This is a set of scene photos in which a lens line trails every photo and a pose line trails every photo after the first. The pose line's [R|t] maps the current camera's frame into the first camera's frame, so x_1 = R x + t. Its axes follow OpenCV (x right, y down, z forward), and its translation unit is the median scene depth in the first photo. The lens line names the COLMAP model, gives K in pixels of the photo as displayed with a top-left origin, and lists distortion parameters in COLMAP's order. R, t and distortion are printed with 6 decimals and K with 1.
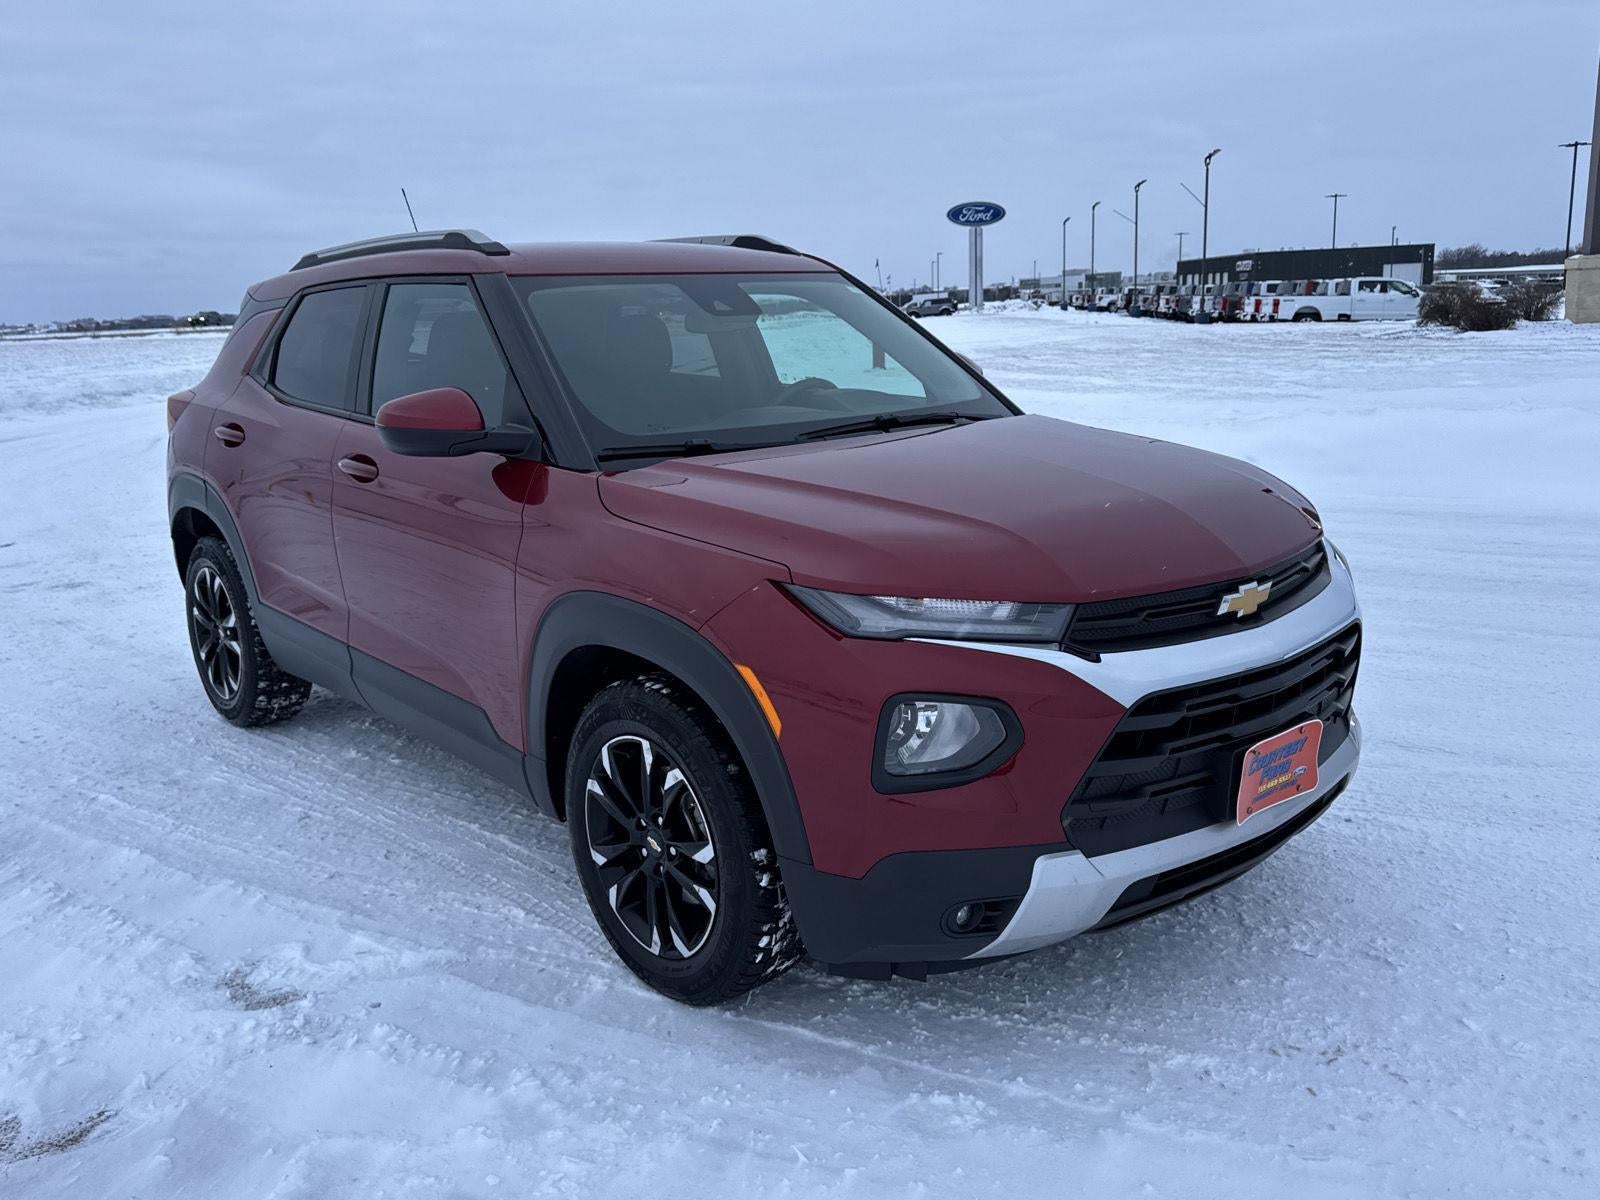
lens RADIAL K [[1289.3, 0, 800.0], [0, 1289.3, 600.0], [0, 0, 1]] dist [0.145156, -0.229284]
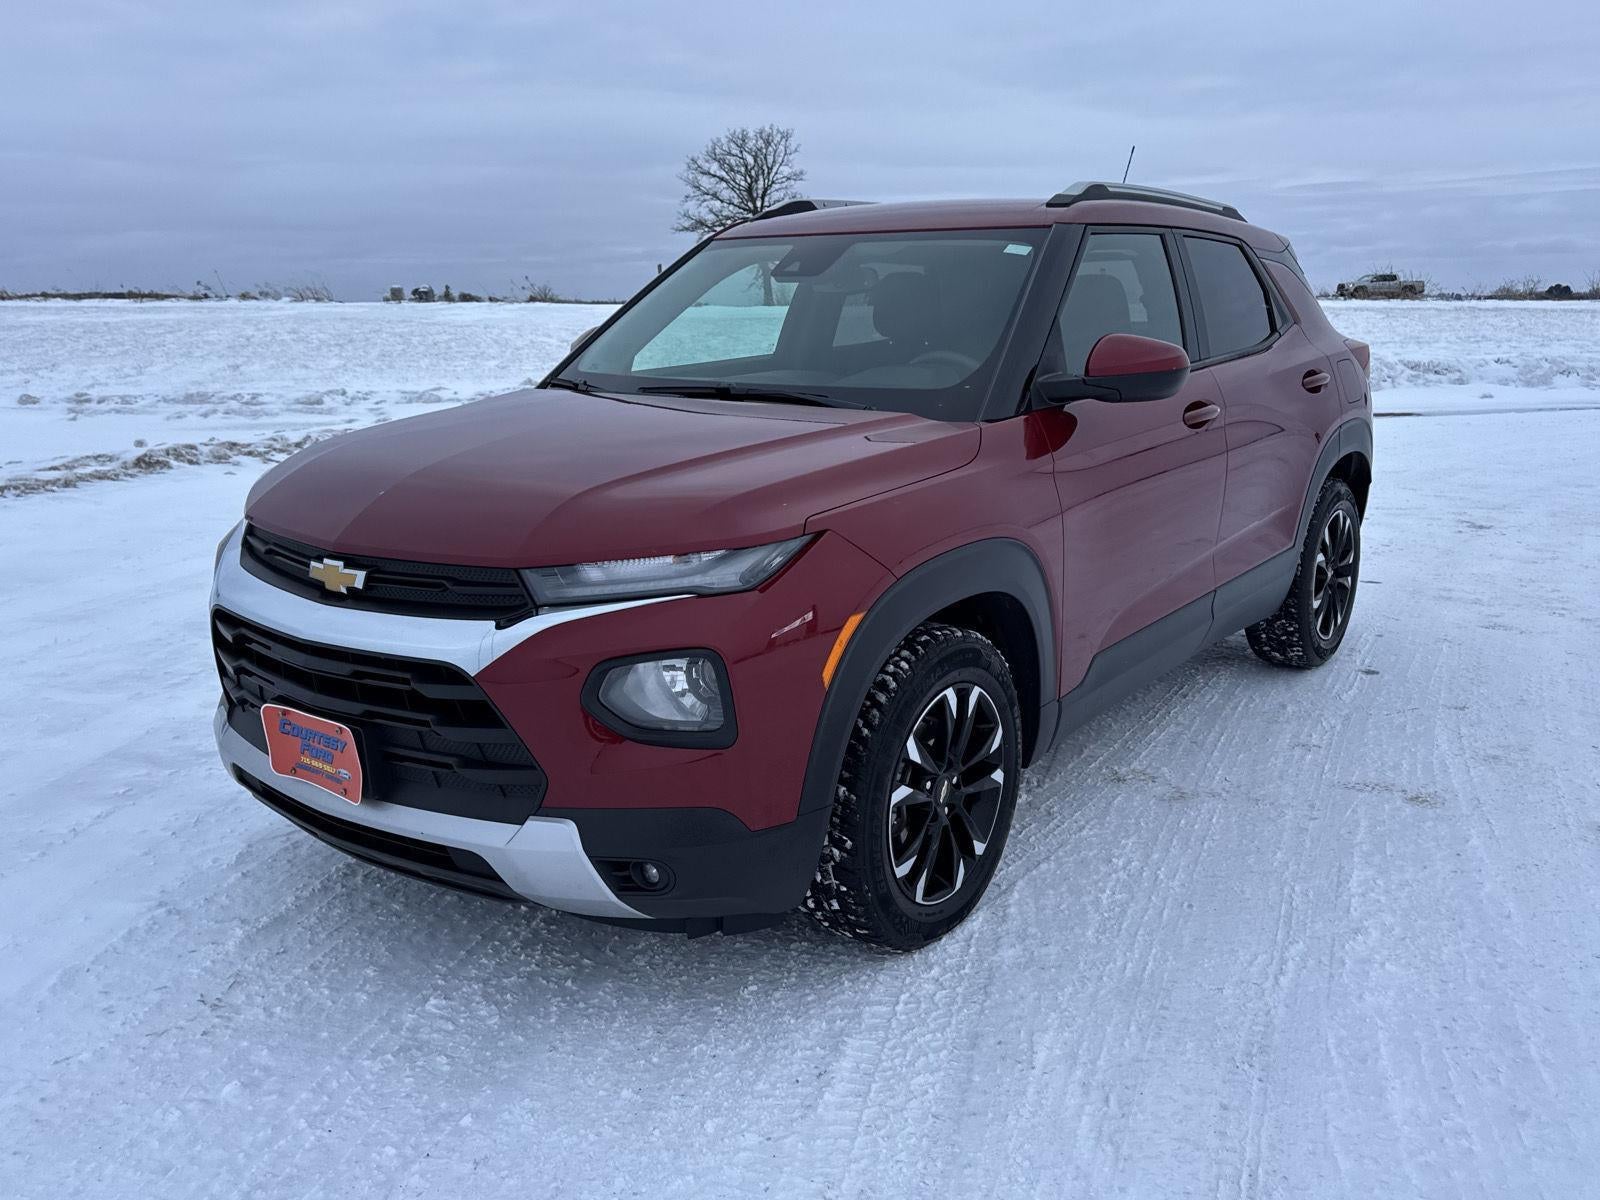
lens RADIAL K [[1289.3, 0, 800.0], [0, 1289.3, 600.0], [0, 0, 1]] dist [0.145156, -0.229284]
pose [[0.196242, 0.256579, -0.946391, 1.359453], [-0.219526, 0.952156, 0.212622, -0.272096], [0.955666, 0.166033, 0.243179, 1.107329]]
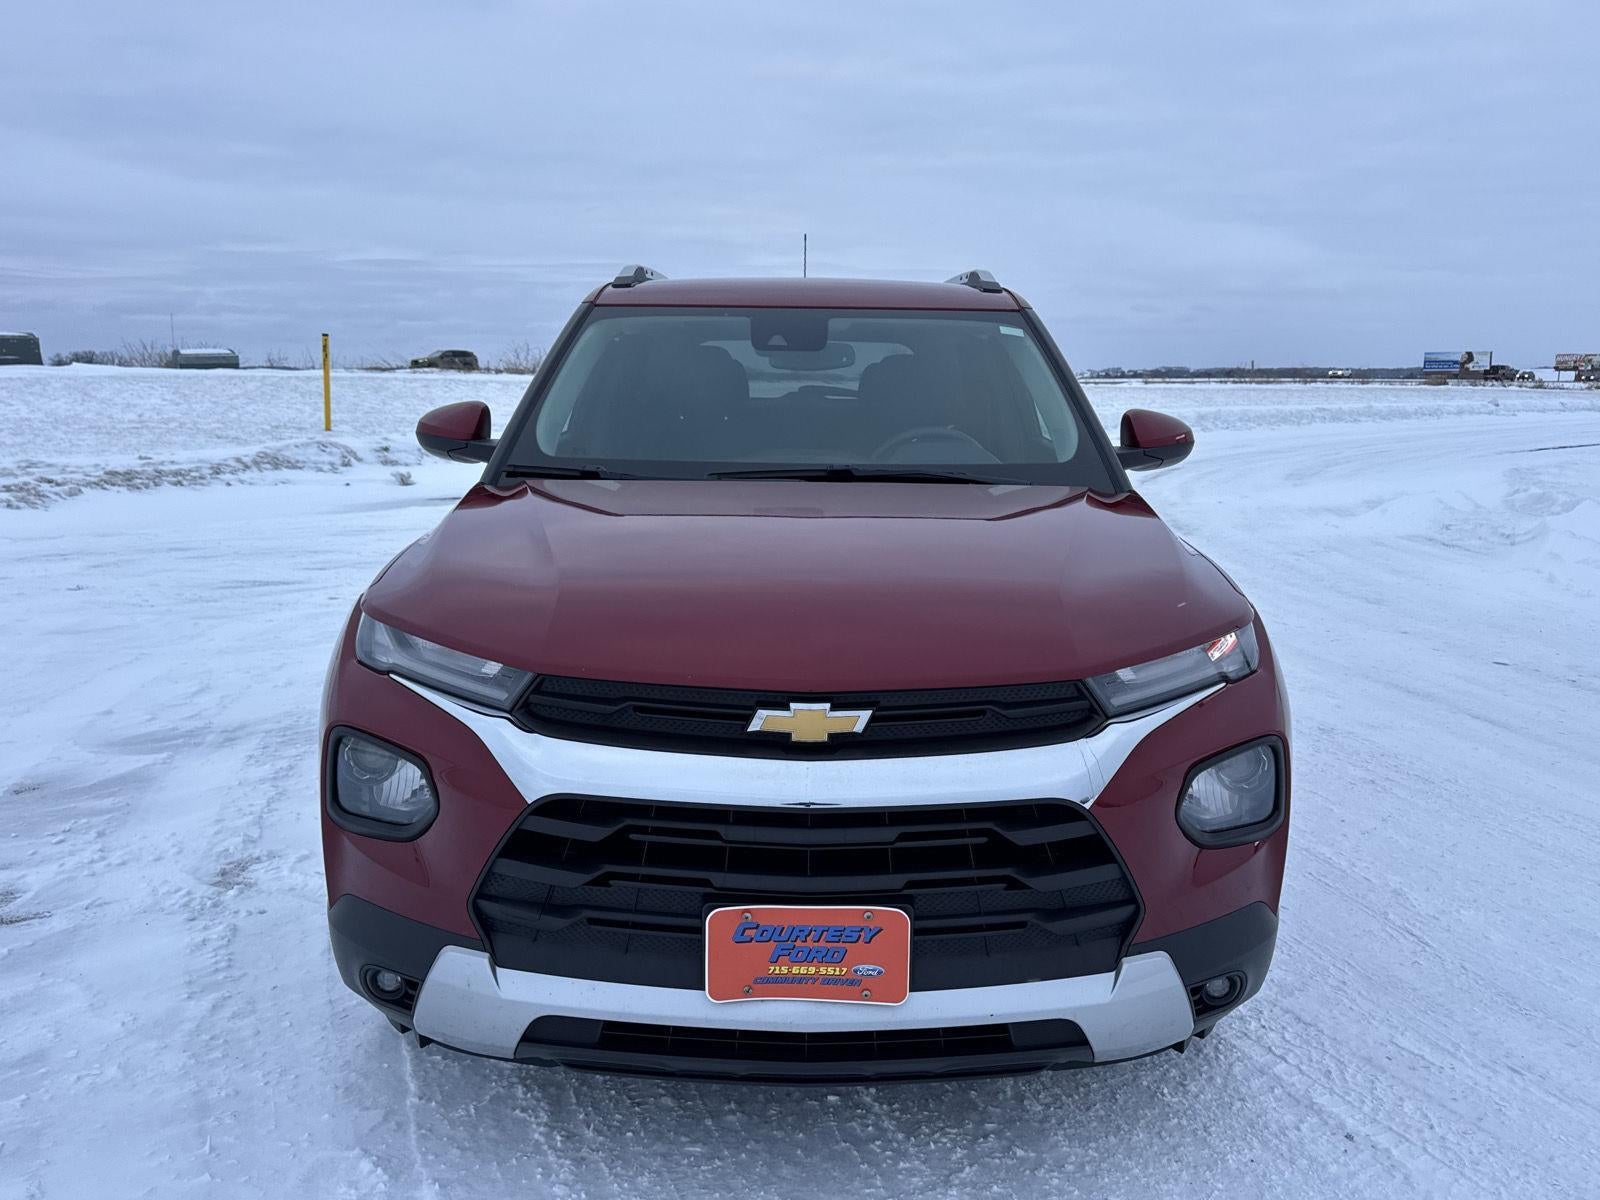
lens RADIAL K [[1308.9, 0, 821.5], [0, 1308.9, 593.5], [0, 0, 1]] dist [0.092366, -0.126609]
pose [[0.762214, 0.154863, -0.628528, 0.830976], [-0.184791, 0.982613, 0.018009, -0.092129], [0.620388, 0.102419, 0.777579, 0.396519]]
